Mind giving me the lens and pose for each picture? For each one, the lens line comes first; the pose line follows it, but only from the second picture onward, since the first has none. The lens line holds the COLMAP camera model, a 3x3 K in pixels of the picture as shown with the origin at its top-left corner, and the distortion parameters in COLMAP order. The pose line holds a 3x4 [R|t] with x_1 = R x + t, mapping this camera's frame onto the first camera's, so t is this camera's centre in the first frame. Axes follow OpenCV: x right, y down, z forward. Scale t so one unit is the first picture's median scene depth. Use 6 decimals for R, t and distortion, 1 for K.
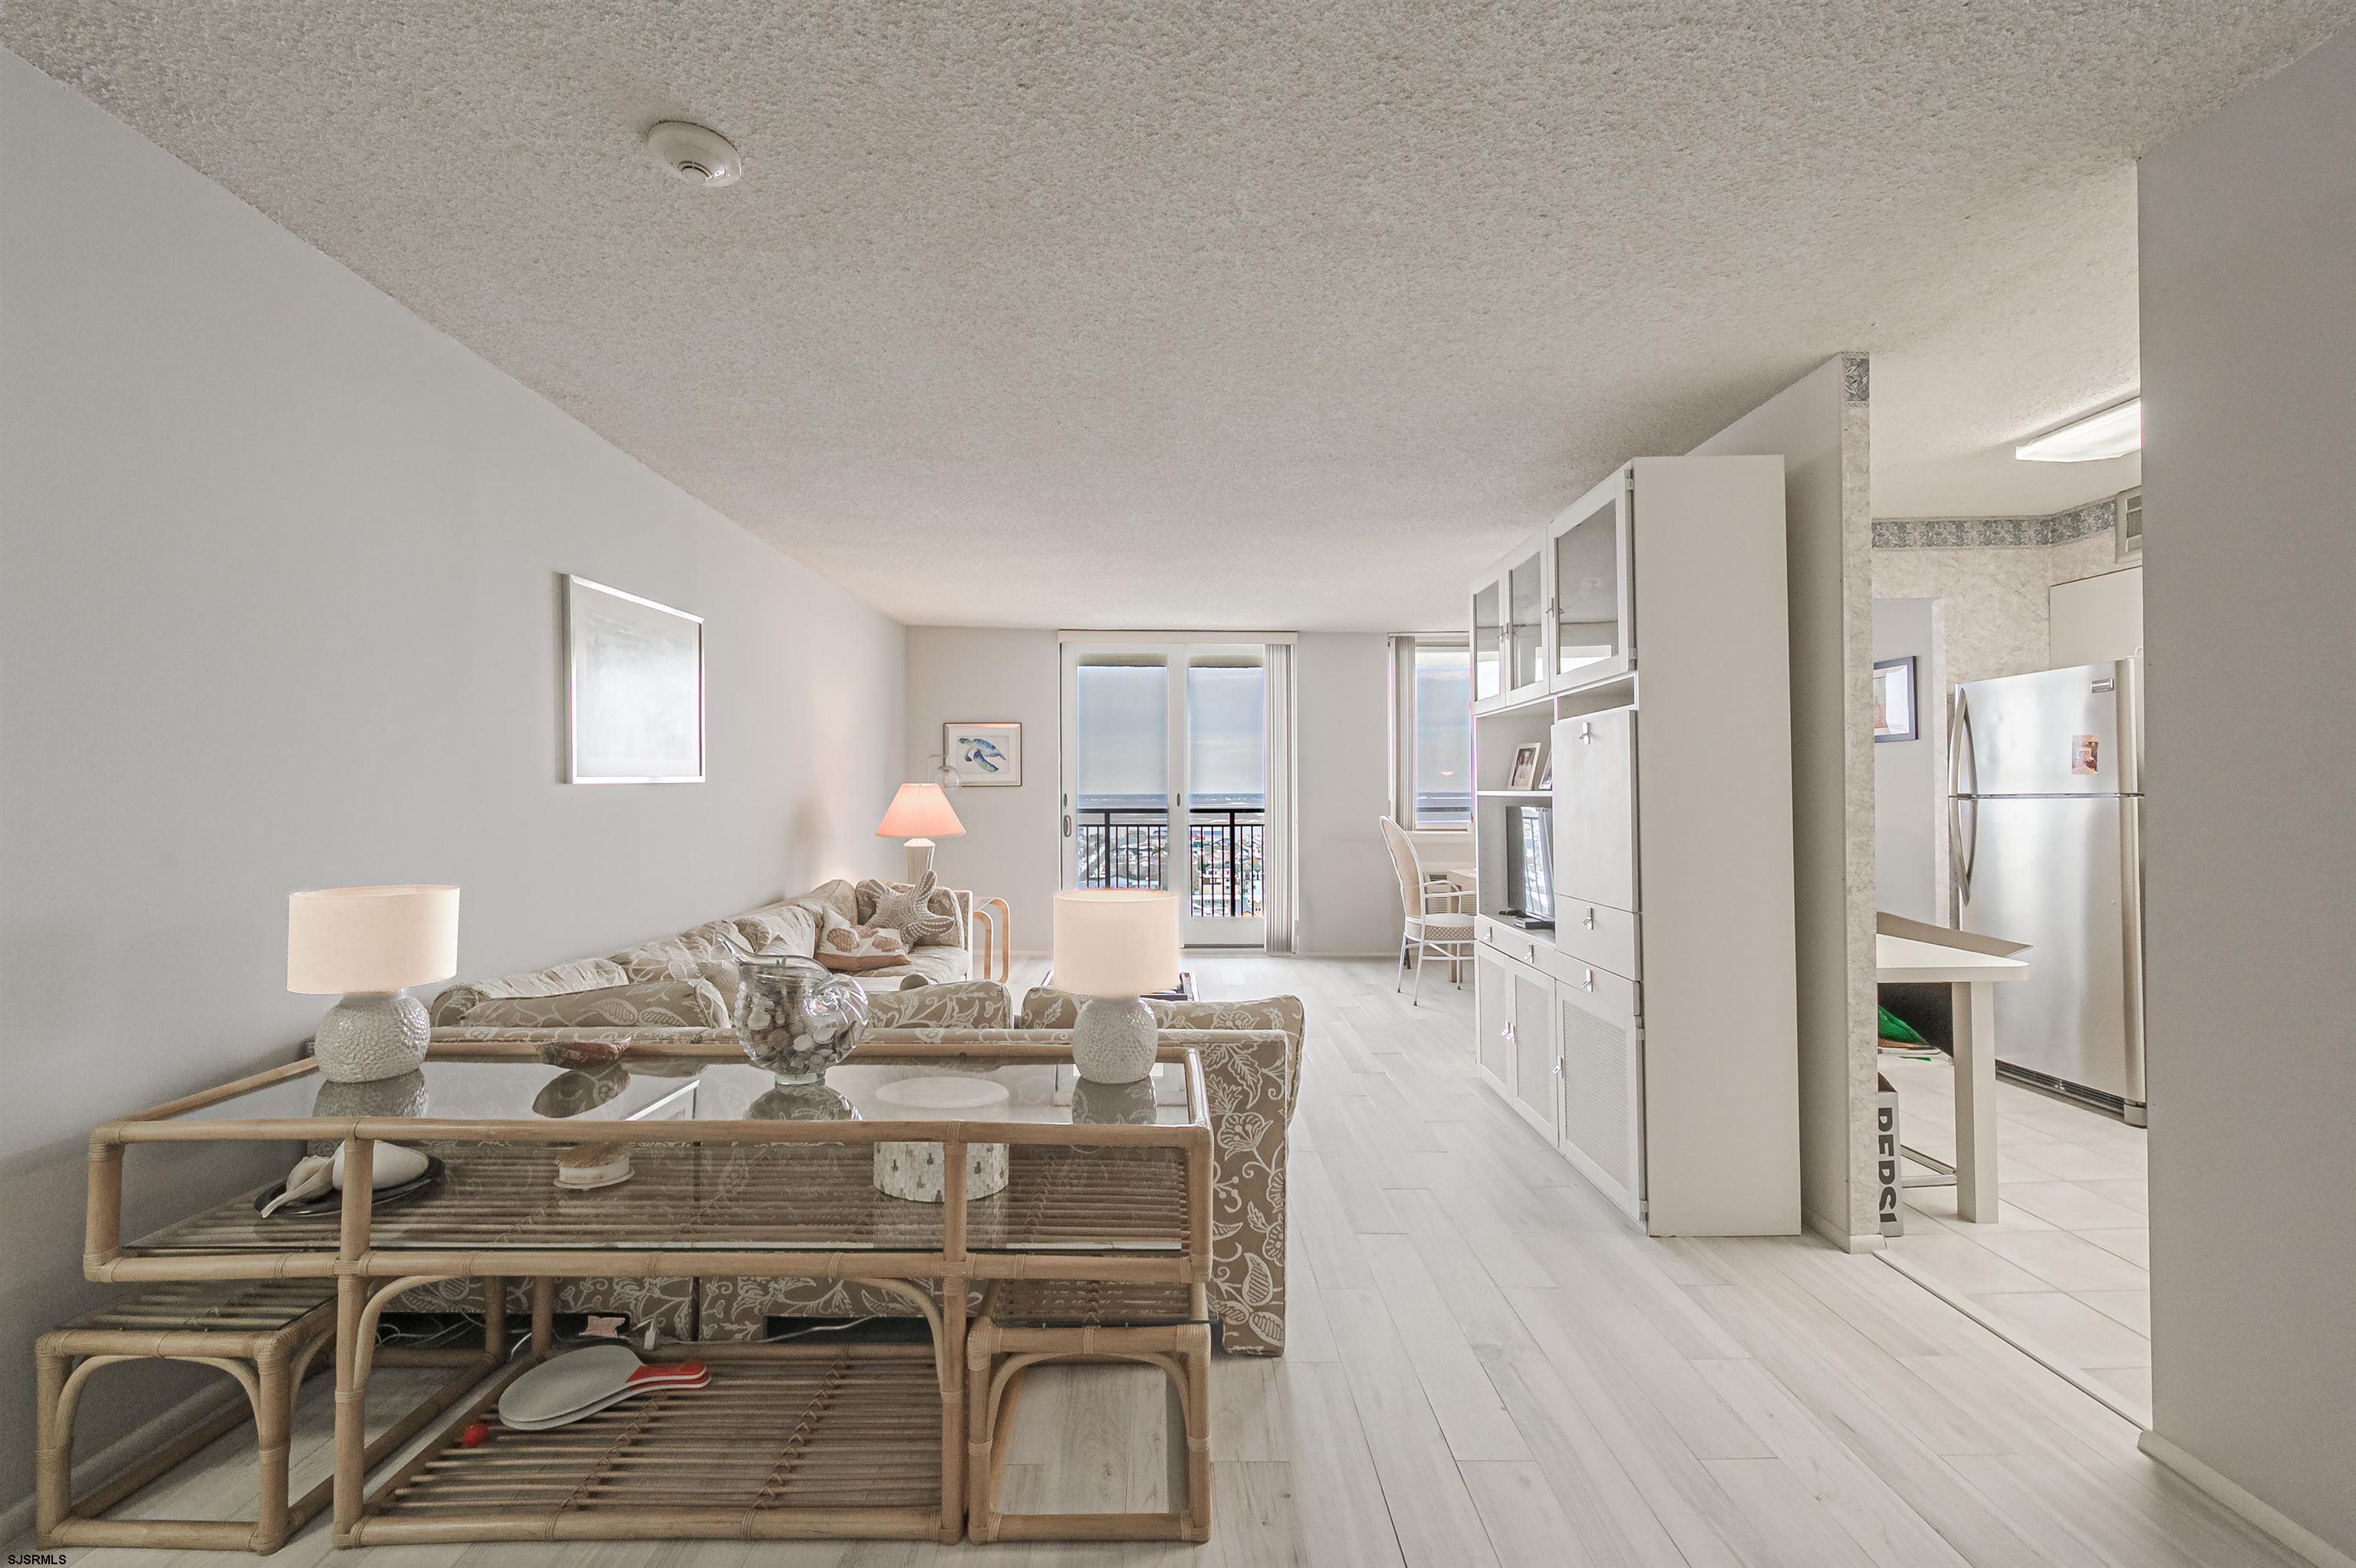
lens RADIAL K [[939.8, 0, 1126.6], [0, 939.8, 785.8], [0, 0, 1]] dist [-0.000204, -0.000108]
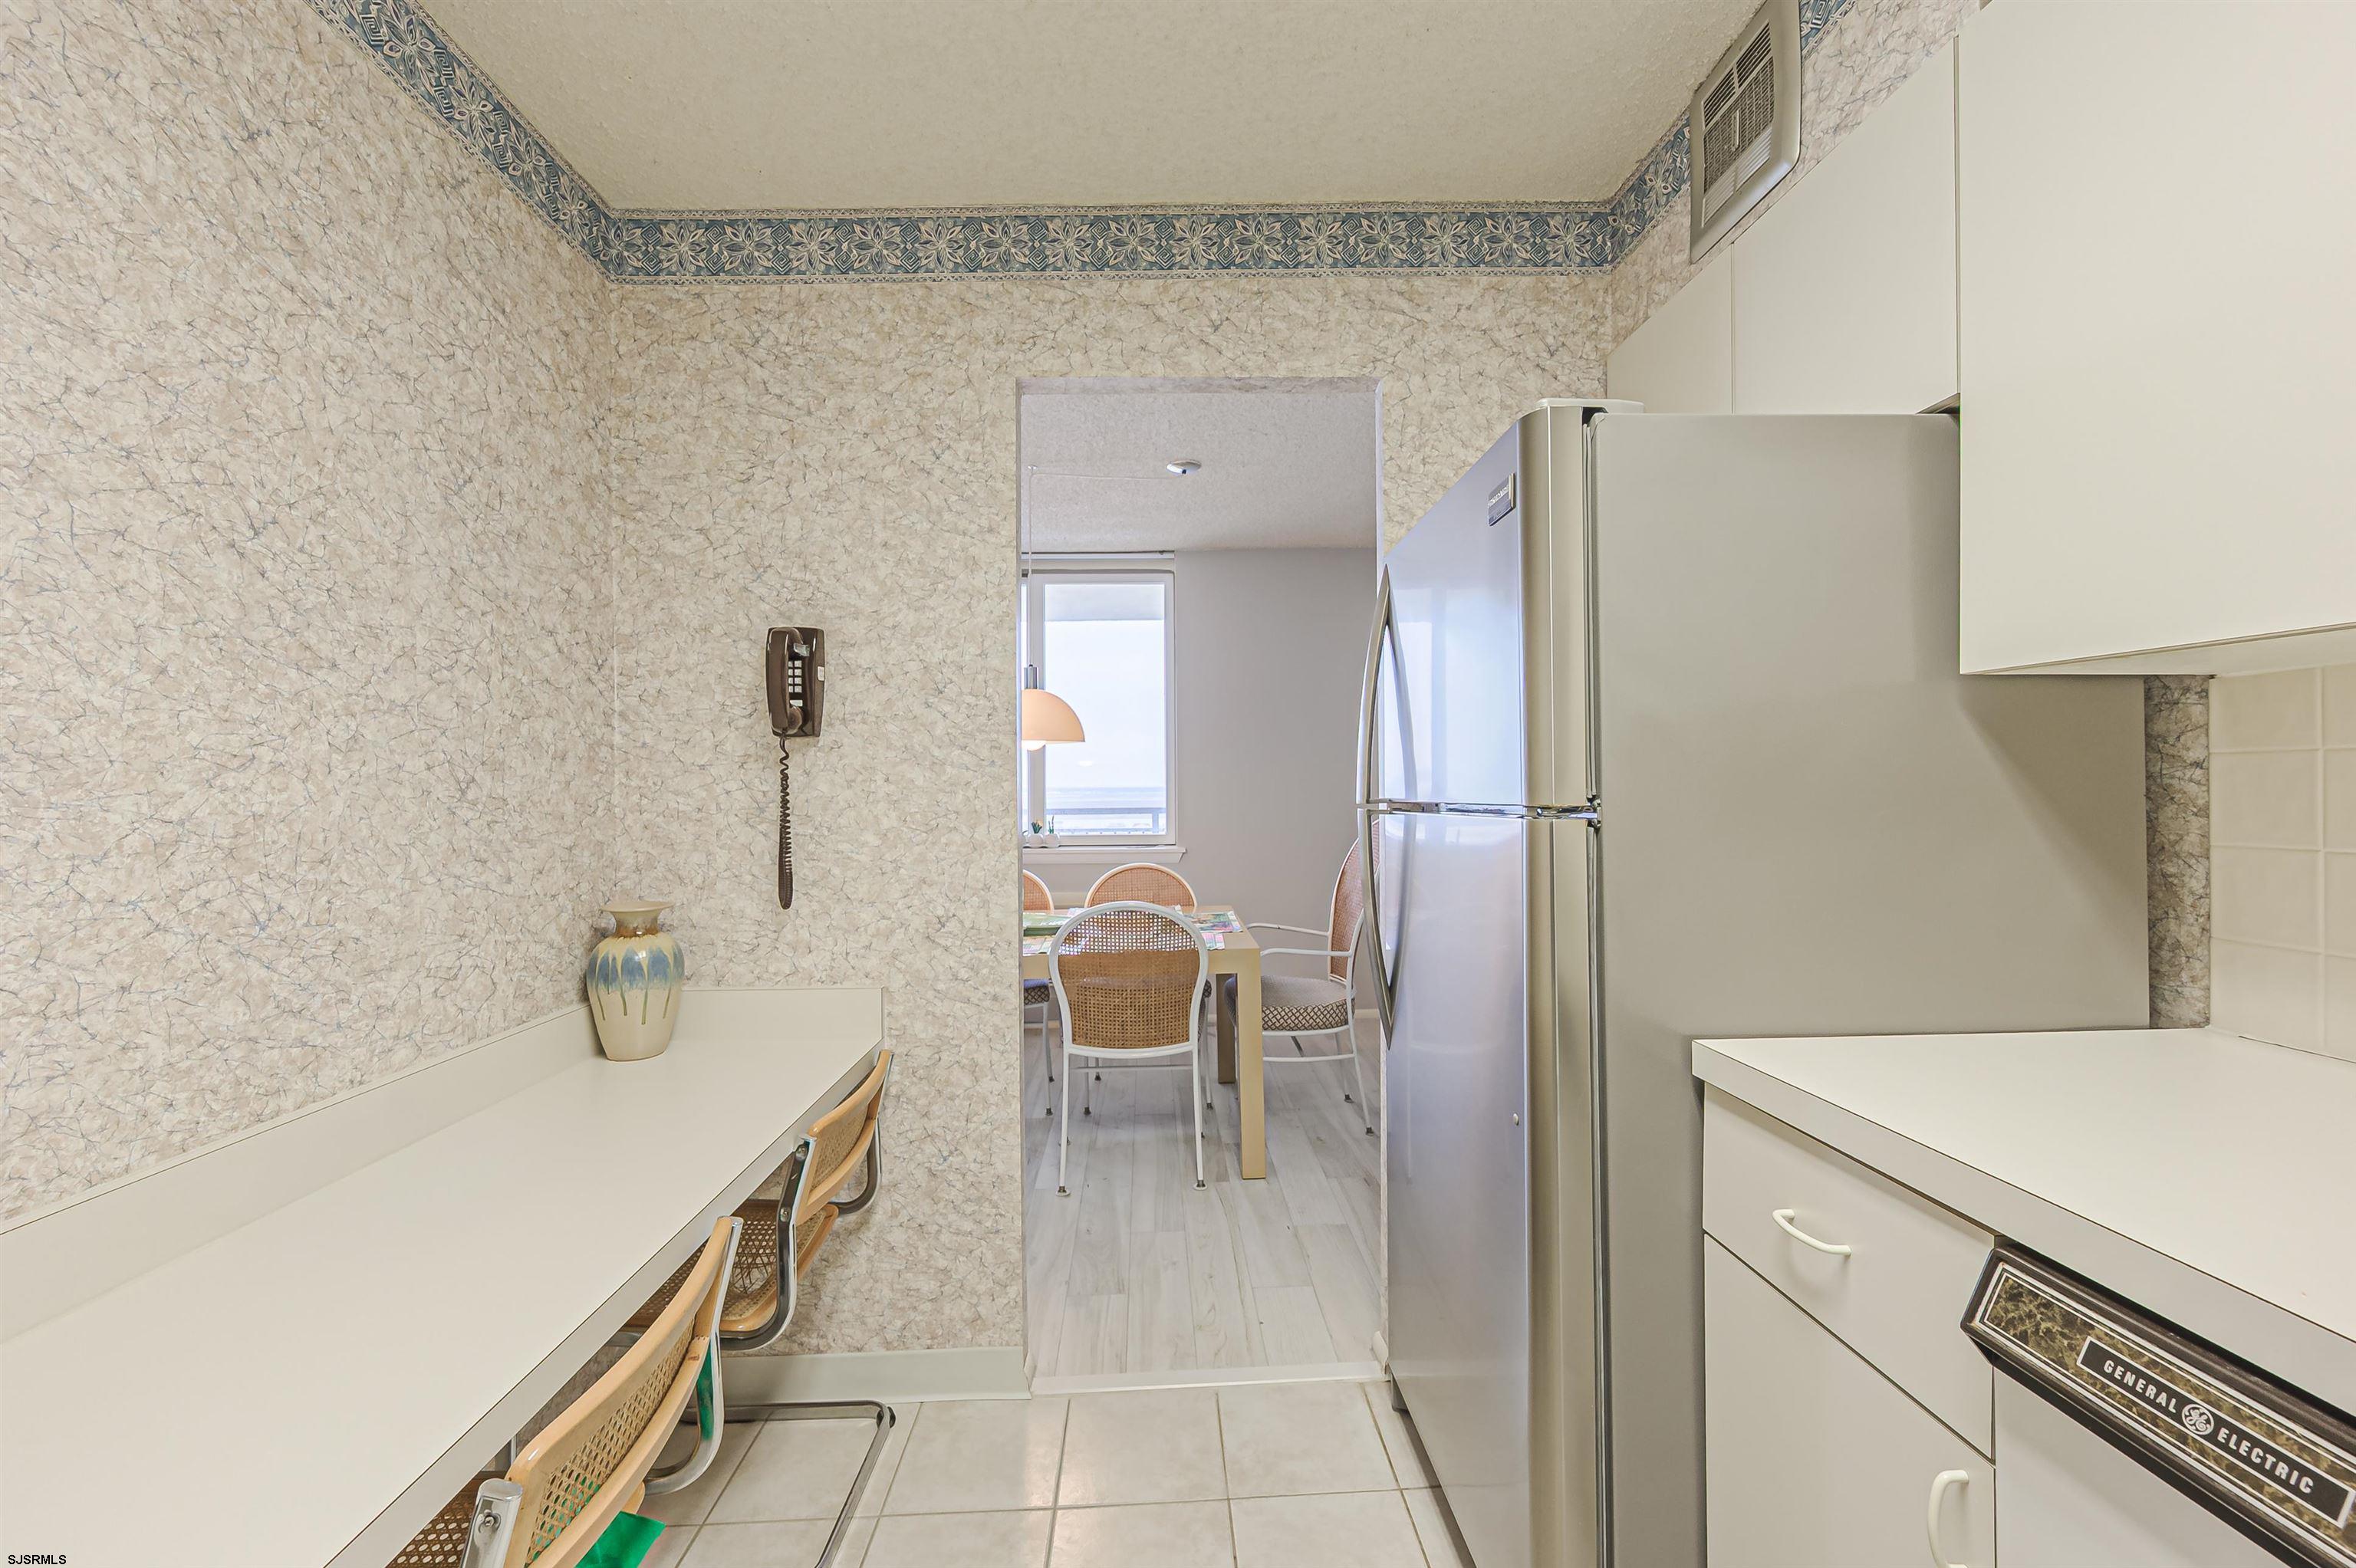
lens RADIAL K [[939.8, 0, 1198.2], [0, 939.8, 776.9], [0, 0, 1]] dist [-0.000204, -0.000108]
pose [[0.999692, -0.006386, 0.023985, 0.768036], [0.006313, 0.999975, 0.003127, -0.004416], [-0.024005, -0.002974, 0.999707, 0.537212]]
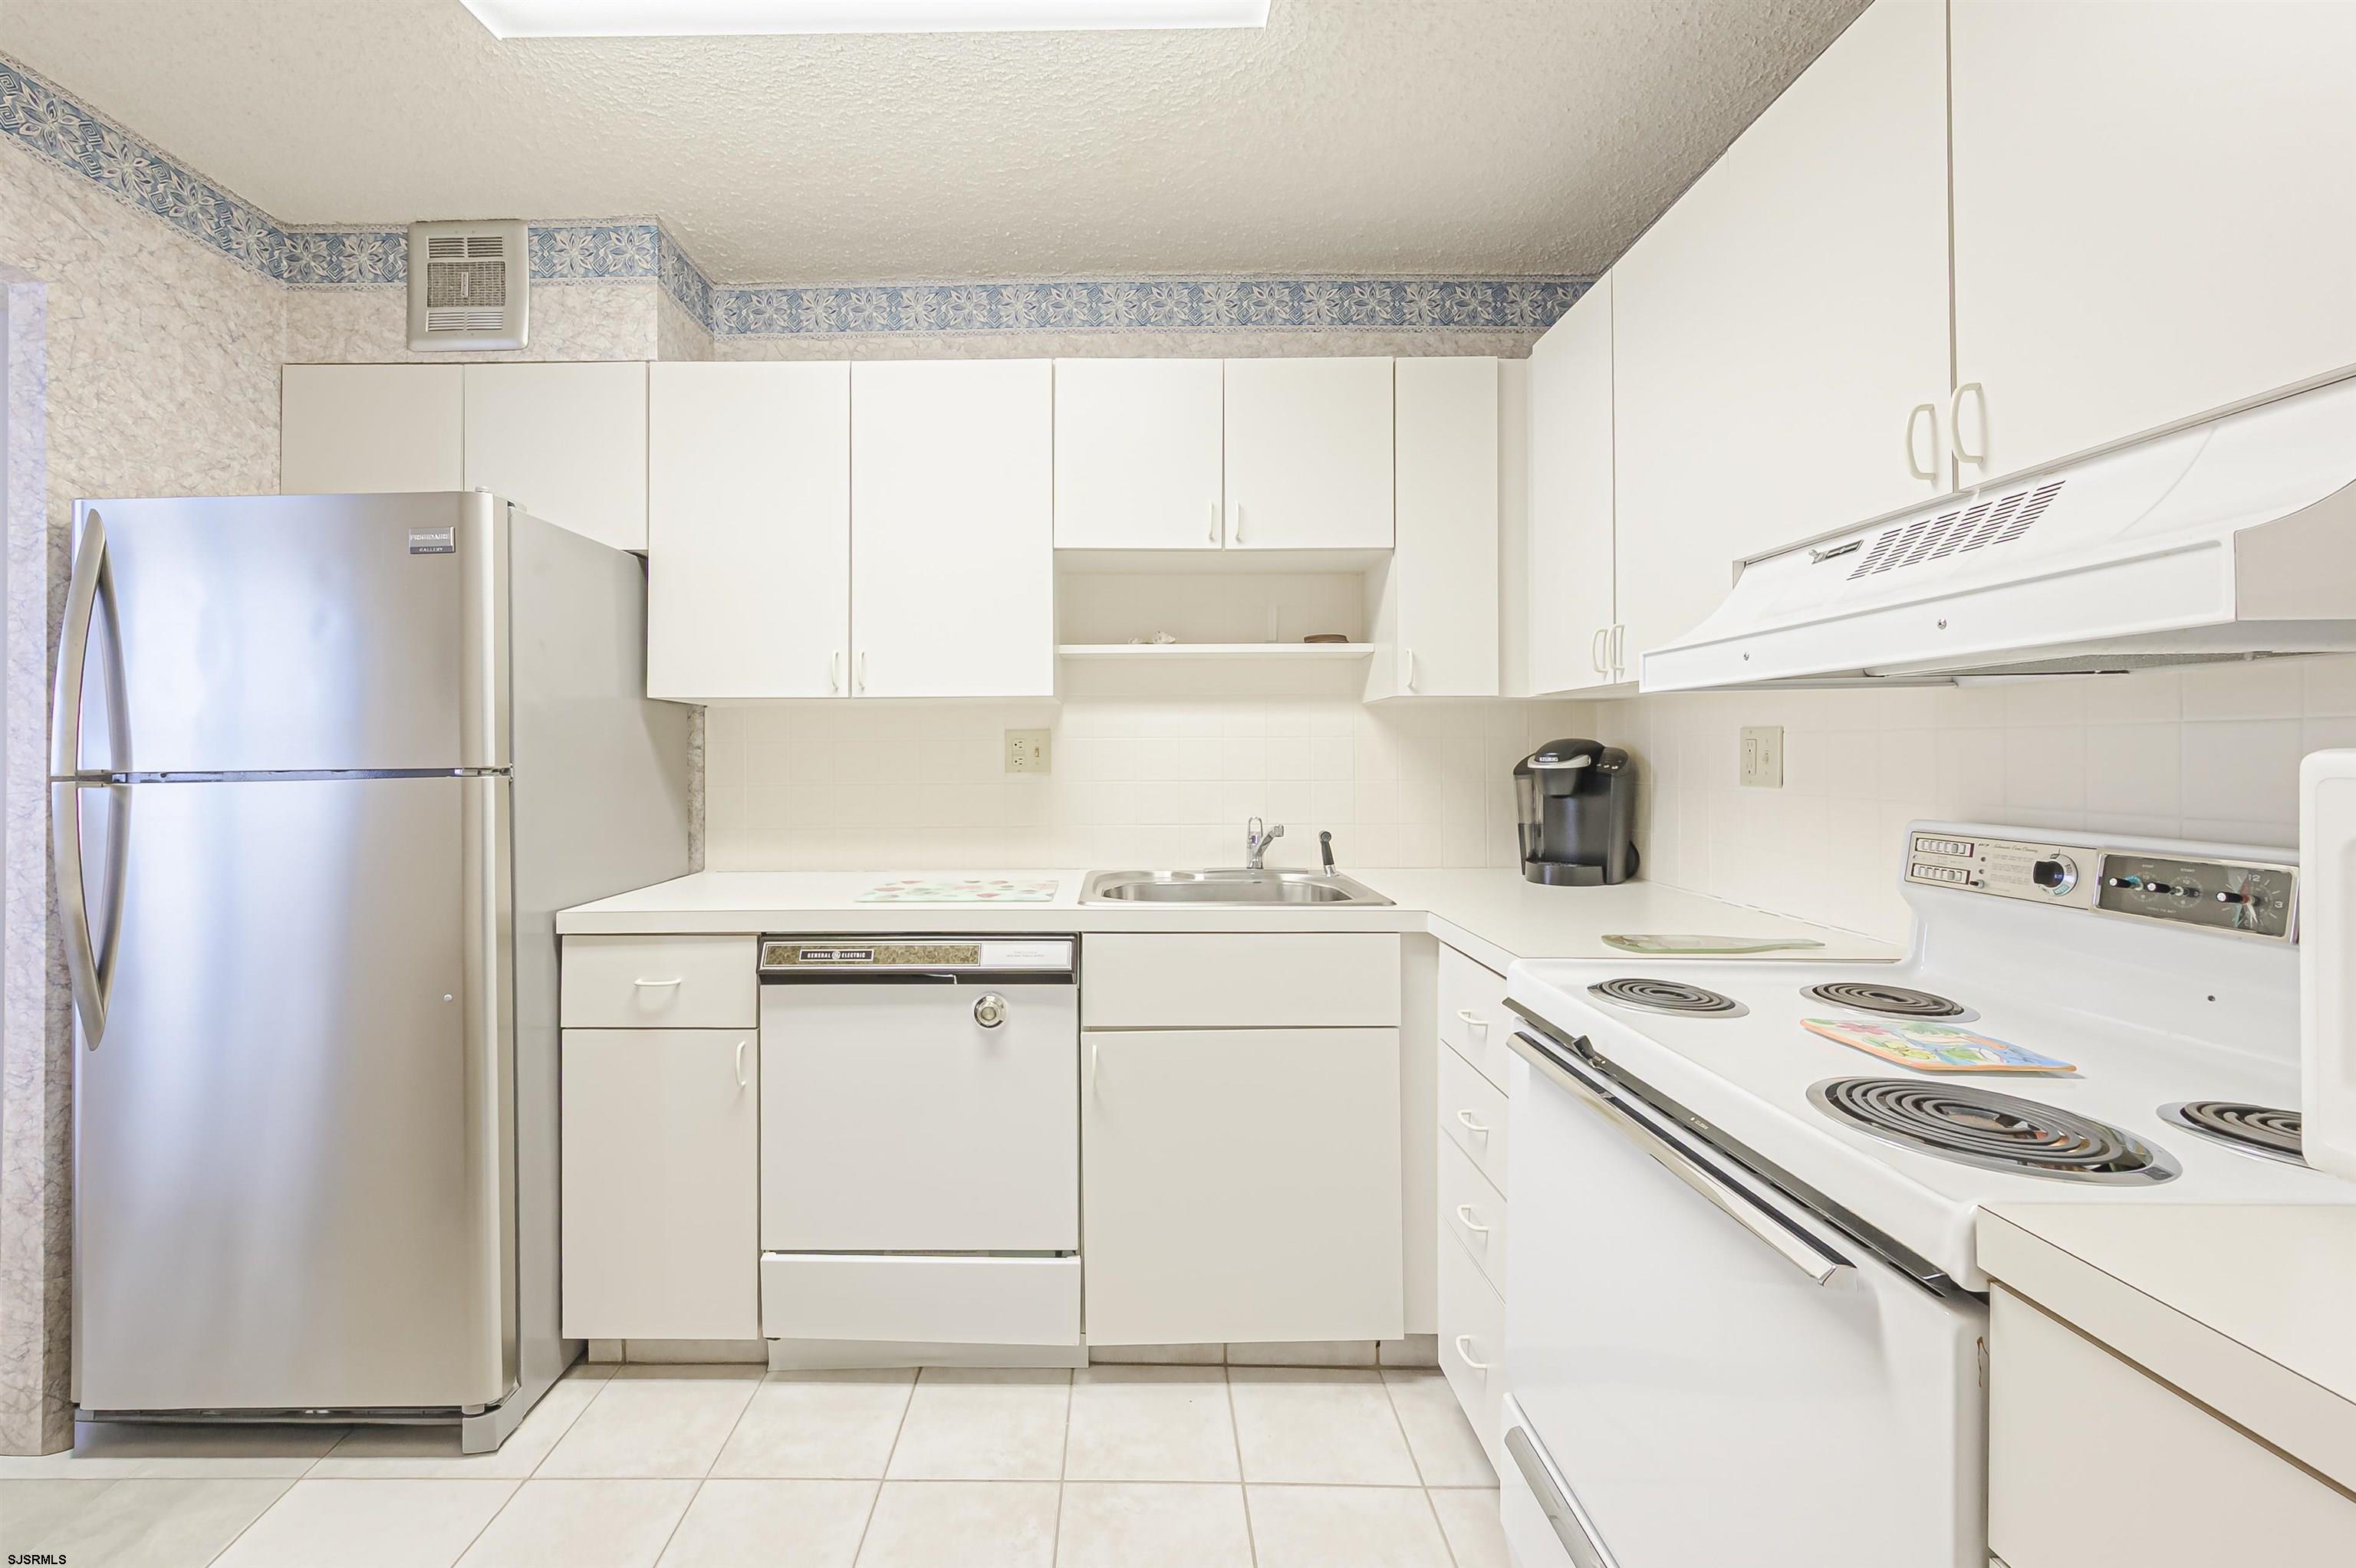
lens RADIAL K [[939.8, 0, 1142.5], [0, 939.8, 751.0], [0, 0, 1]] dist [-0.000204, -0.000108]
pose [[-0.012283, 0.009721, 0.999877, 0.466938], [-0.007041, 0.999927, -0.009808, 0.000964], [-0.999900, -0.007161, -0.012214, 0.536803]]
